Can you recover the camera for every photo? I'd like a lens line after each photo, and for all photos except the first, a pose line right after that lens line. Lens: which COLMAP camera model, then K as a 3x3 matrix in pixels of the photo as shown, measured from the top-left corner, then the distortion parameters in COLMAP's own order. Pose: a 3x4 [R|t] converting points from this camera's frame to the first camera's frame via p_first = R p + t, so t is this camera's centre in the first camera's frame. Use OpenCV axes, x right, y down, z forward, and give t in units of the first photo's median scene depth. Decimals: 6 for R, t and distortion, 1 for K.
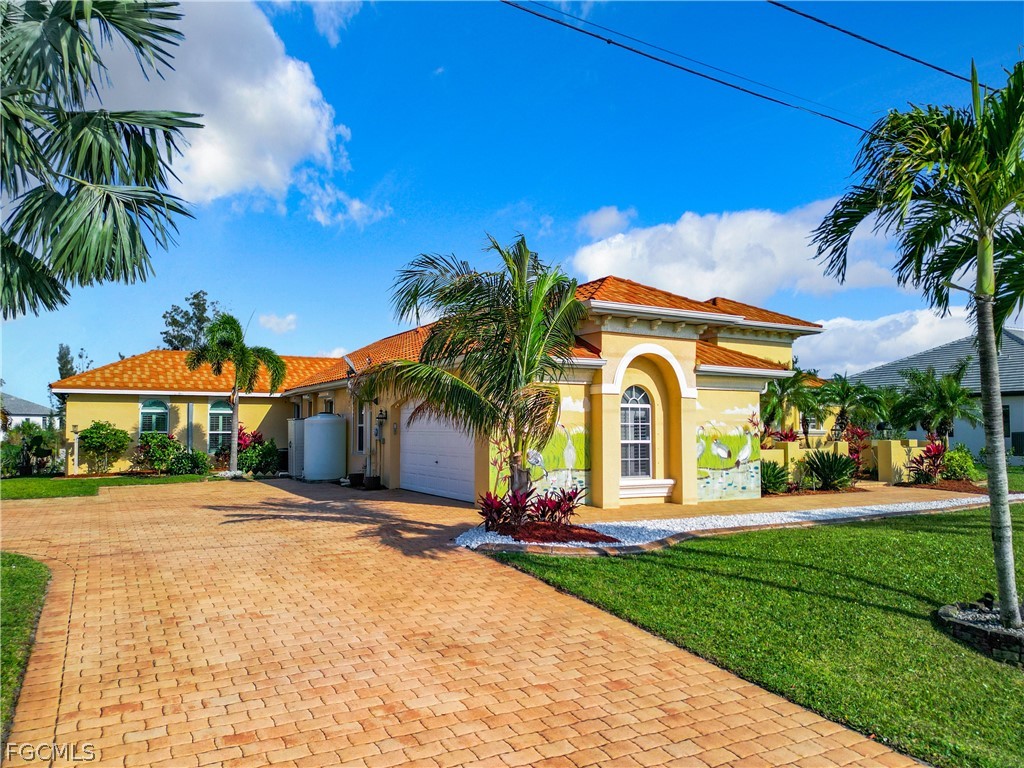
lens RADIAL K [[424.8, 0, 518.0], [0, 424.8, 392.4], [0, 0, 1]] dist [-0.001970, 0.000098]
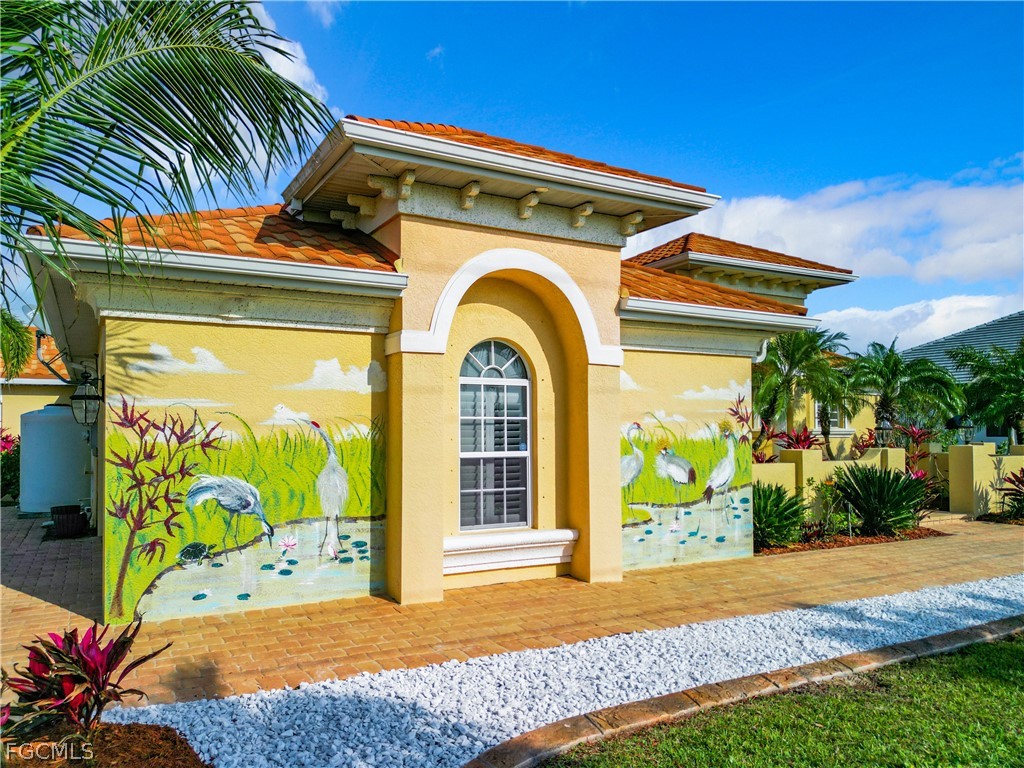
lens RADIAL K [[474.3, 0, 490.9], [0, 474.3, 394.8], [0, 0, 1]] dist [0.024336, -0.000147]
pose [[0.999961, -0.004912, 0.007374, 0.251998], [0.004803, 0.999881, 0.014632, 0.036777], [-0.007445, -0.014596, 0.999866, 0.425572]]
